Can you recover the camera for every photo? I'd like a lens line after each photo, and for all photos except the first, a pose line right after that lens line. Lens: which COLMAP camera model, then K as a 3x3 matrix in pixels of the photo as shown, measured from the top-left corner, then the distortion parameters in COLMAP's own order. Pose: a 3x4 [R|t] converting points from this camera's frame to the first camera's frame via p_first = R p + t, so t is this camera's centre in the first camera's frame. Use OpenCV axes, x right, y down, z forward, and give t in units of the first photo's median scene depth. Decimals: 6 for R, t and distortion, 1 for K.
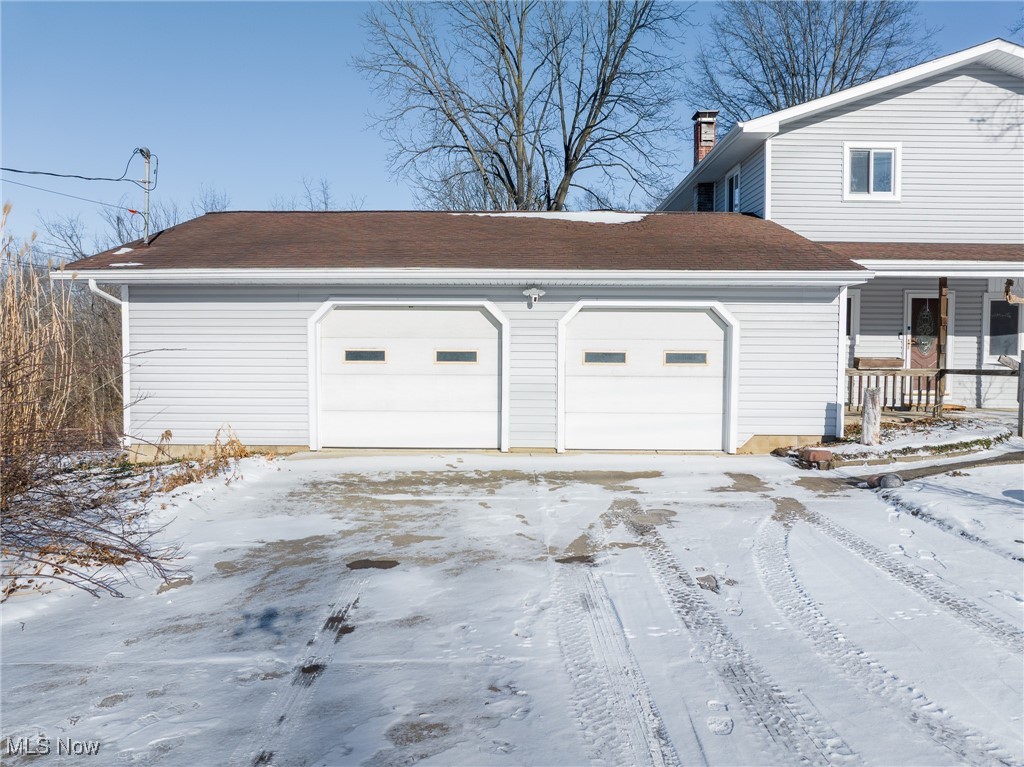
lens RADIAL K [[707.6, 0, 512.0], [0, 707.6, 383.5], [0, 0, 1]] dist [-0.047017, 0.021415]
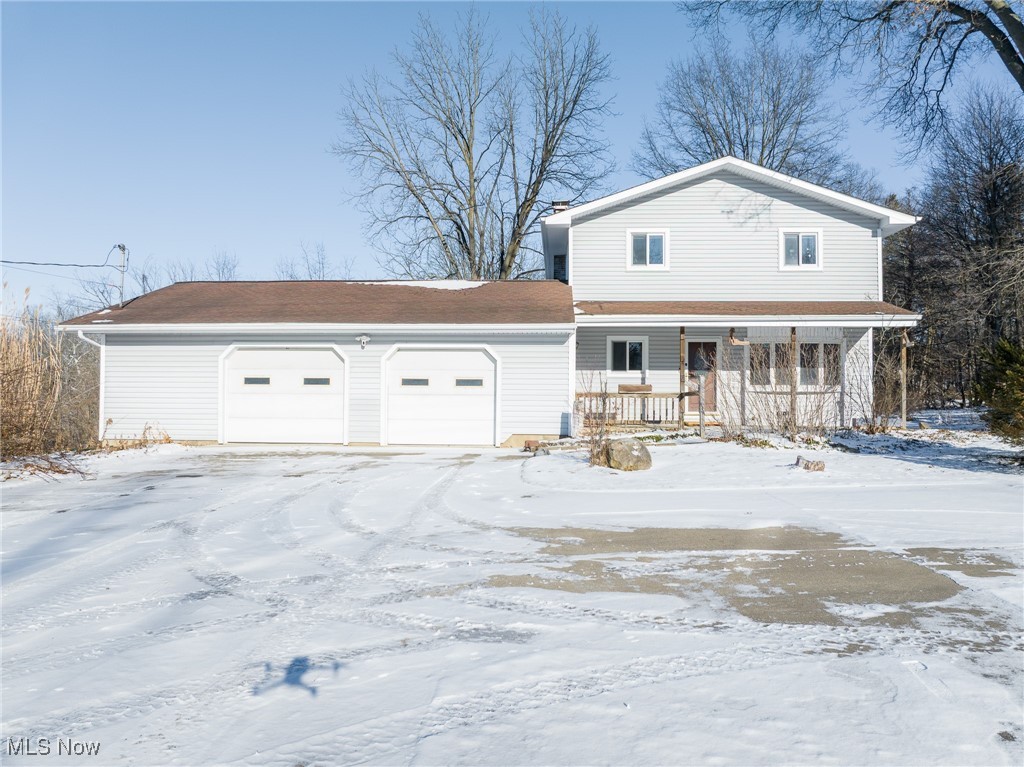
lens RADIAL K [[707.6, 0, 512.0], [0, 707.6, 383.5], [0, 0, 1]] dist [-0.047017, 0.021415]
pose [[0.999151, 0.000196, -0.041196, 0.310395], [-0.003059, 0.997581, -0.069447, 0.053648], [0.041083, 0.069514, 0.996735, -0.368024]]
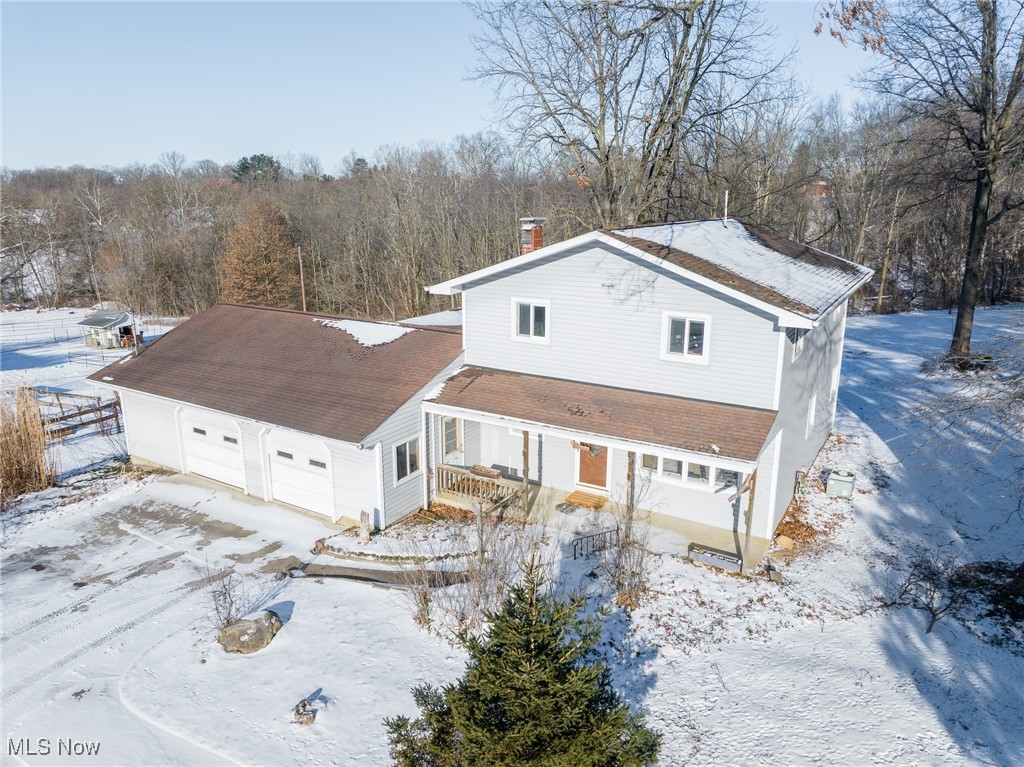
lens RADIAL K [[719.2, 0, 534.7], [0, 719.2, 356.2], [0, 0, 1]] dist [-0.032138, 0.000320]
pose [[0.868697, 0.110610, -0.482837, 1.184809], [-0.025865, 0.983549, 0.178779, -0.482286], [0.494668, -0.142816, 0.857267, -0.149248]]
